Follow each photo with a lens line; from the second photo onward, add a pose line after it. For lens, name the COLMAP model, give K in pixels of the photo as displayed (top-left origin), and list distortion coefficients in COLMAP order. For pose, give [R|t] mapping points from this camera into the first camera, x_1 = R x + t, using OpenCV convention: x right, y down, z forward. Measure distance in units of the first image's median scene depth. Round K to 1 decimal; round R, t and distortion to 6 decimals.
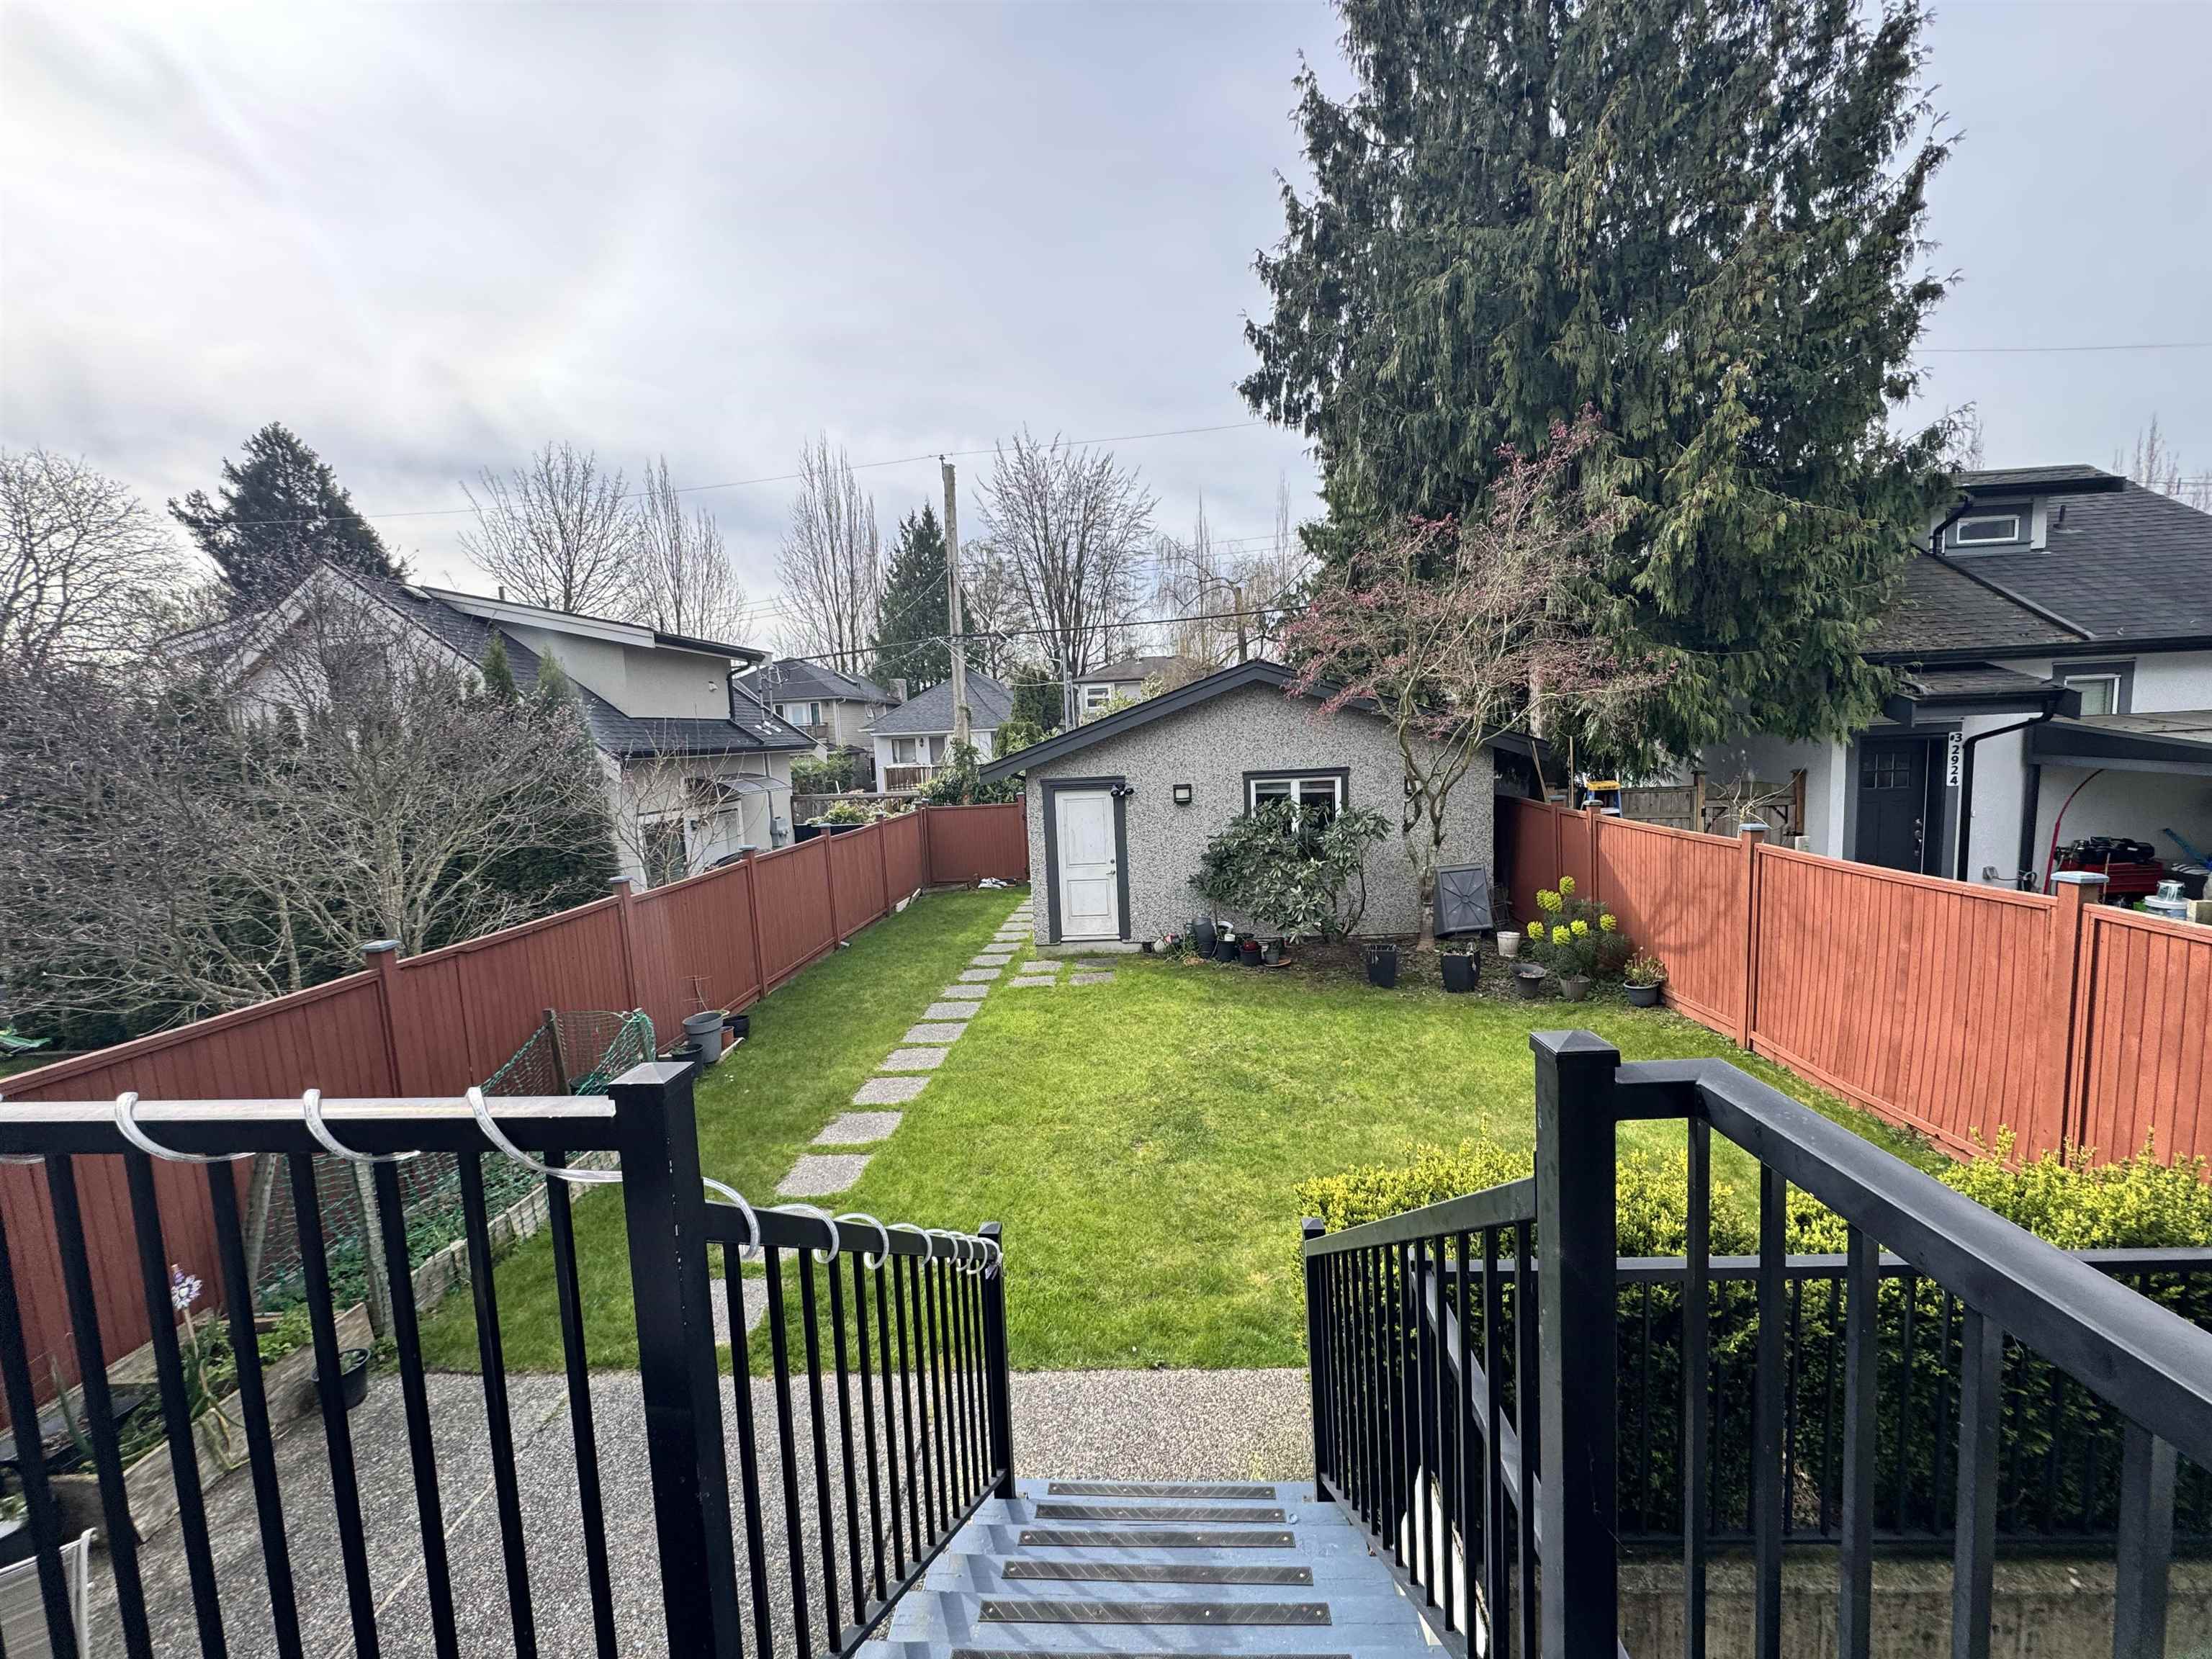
lens RADIAL K [[880.4, 0, 1108.2], [0, 880.4, 826.0], [0, 0, 1]] dist [-0.007448, 0.000287]
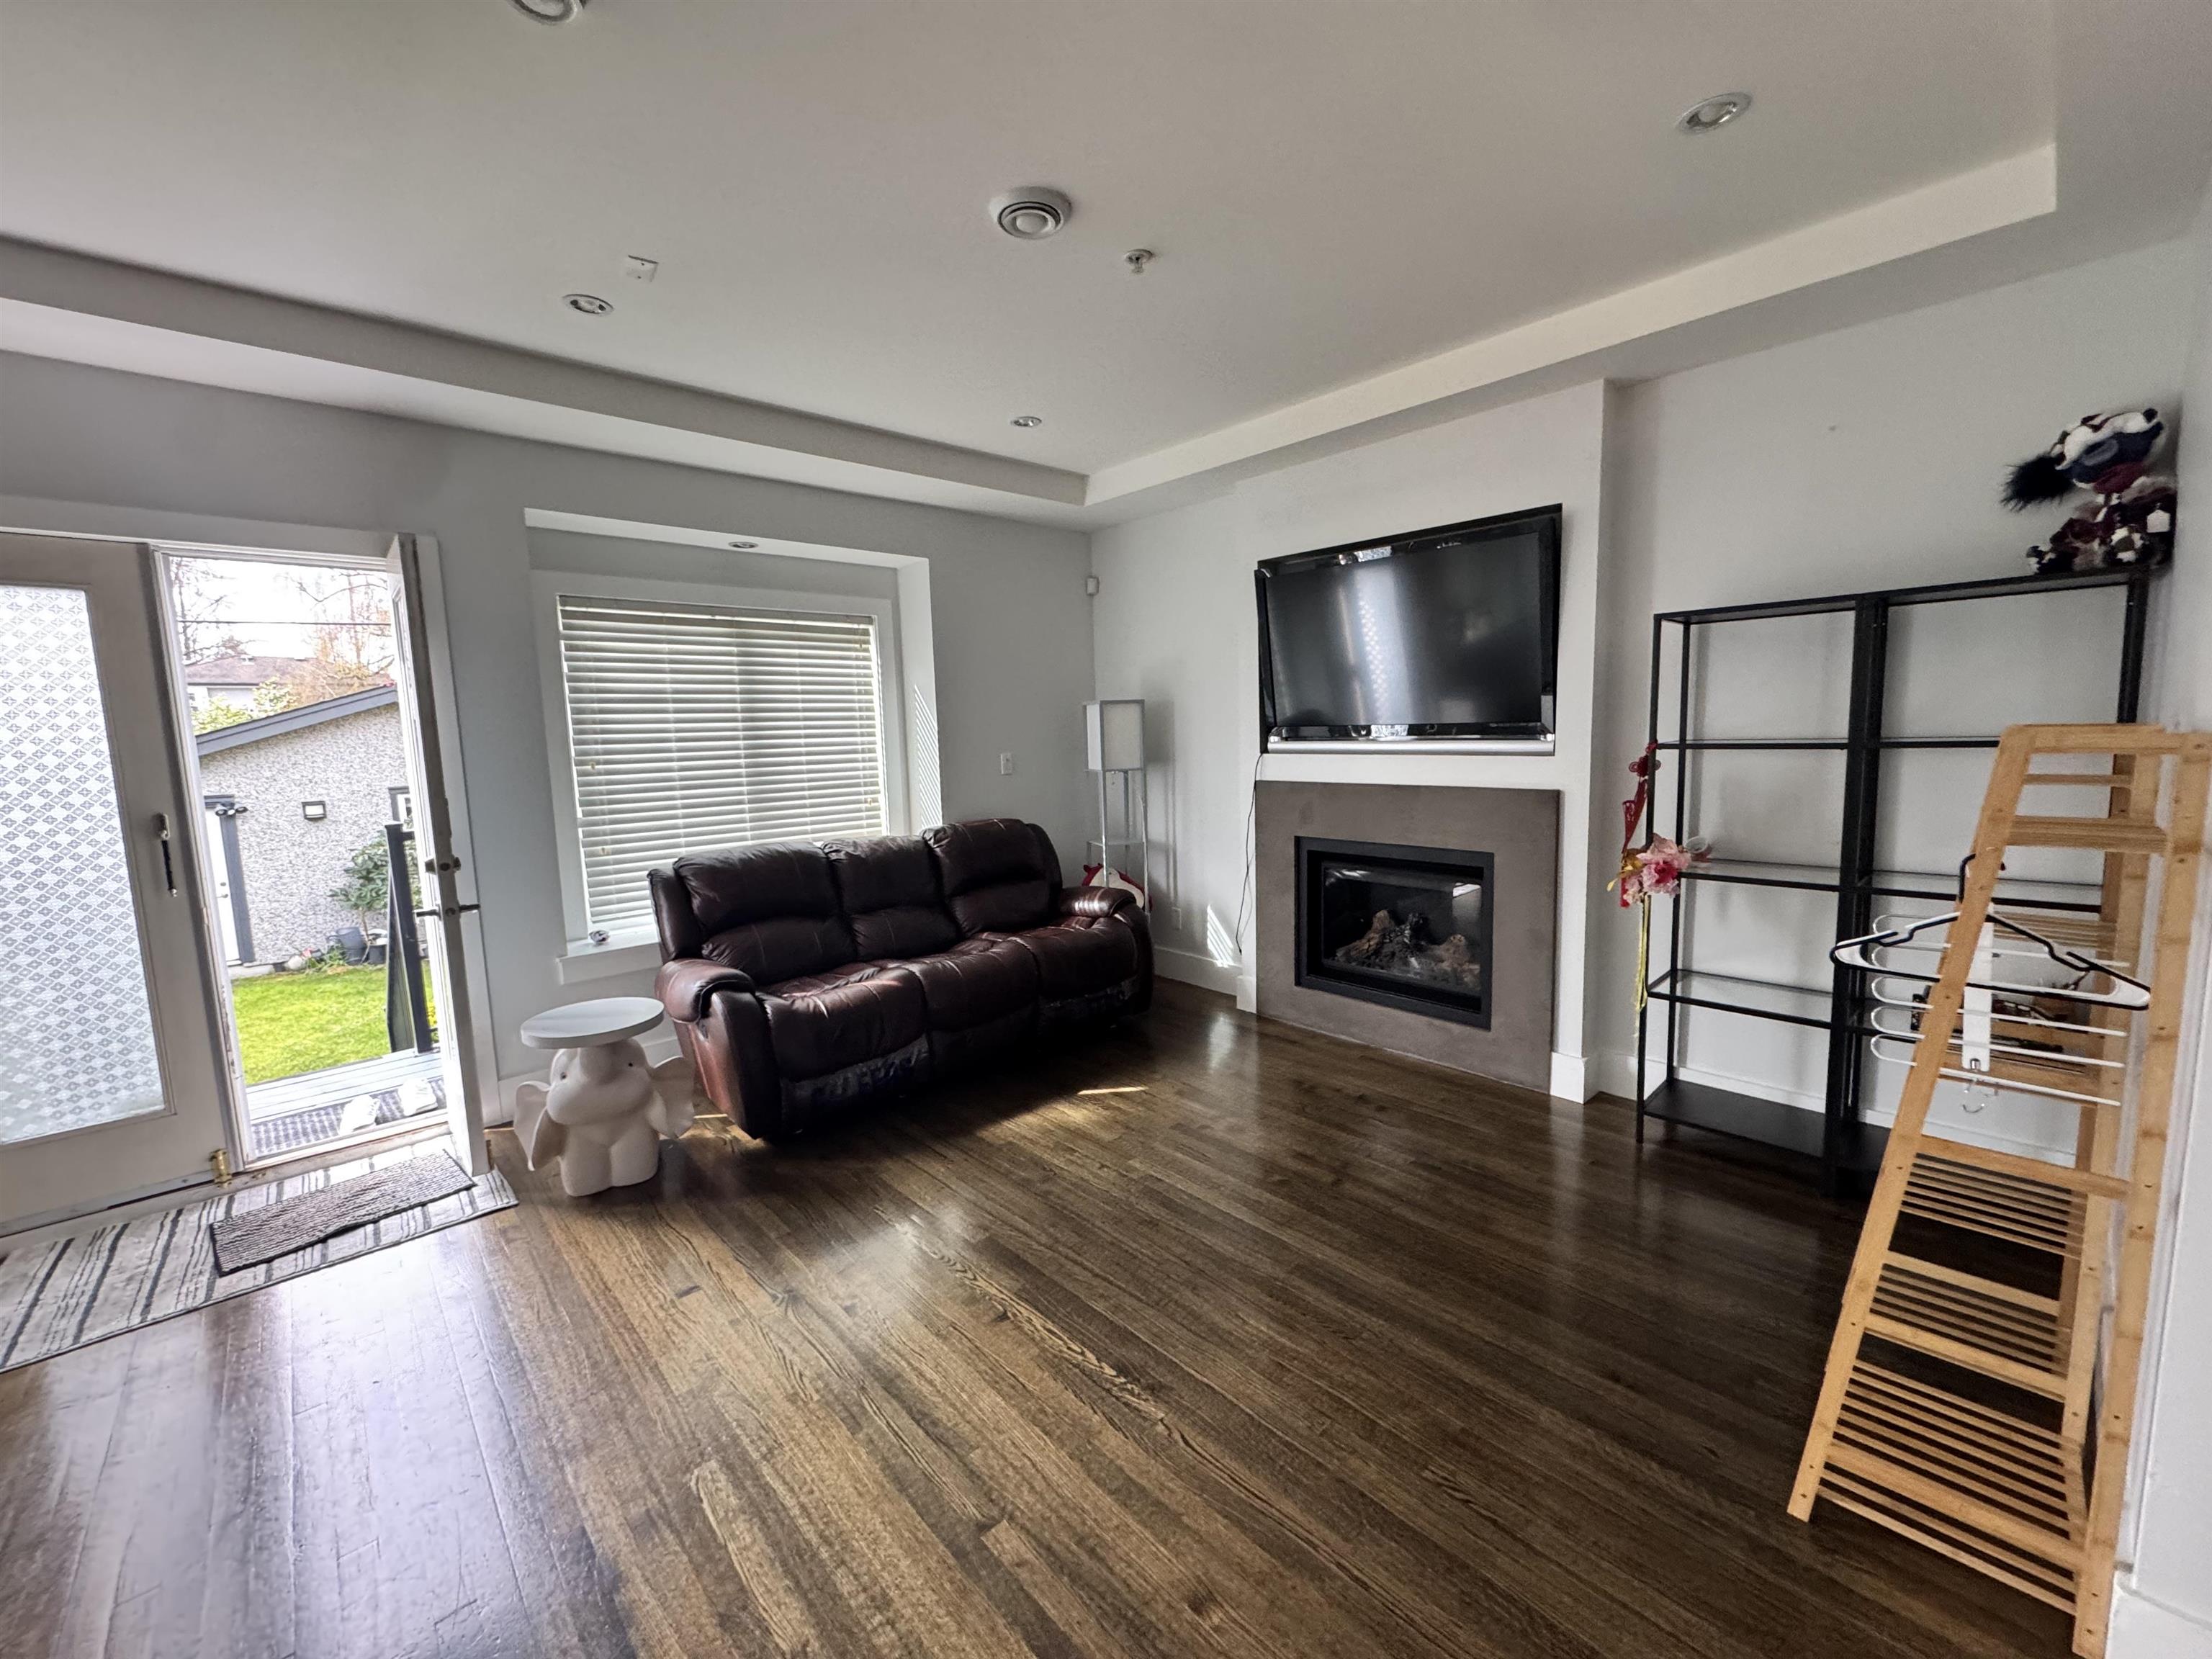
lens RADIAL K [[880.4, 0, 1108.2], [0, 880.4, 826.0], [0, 0, 1]] dist [-0.007448, 0.000287]
pose [[0.693567, -0.058260, 0.718033, -0.005799], [0.074986, 0.997149, 0.008476, 0.041564], [-0.716479, 0.047964, 0.695958, -0.352030]]
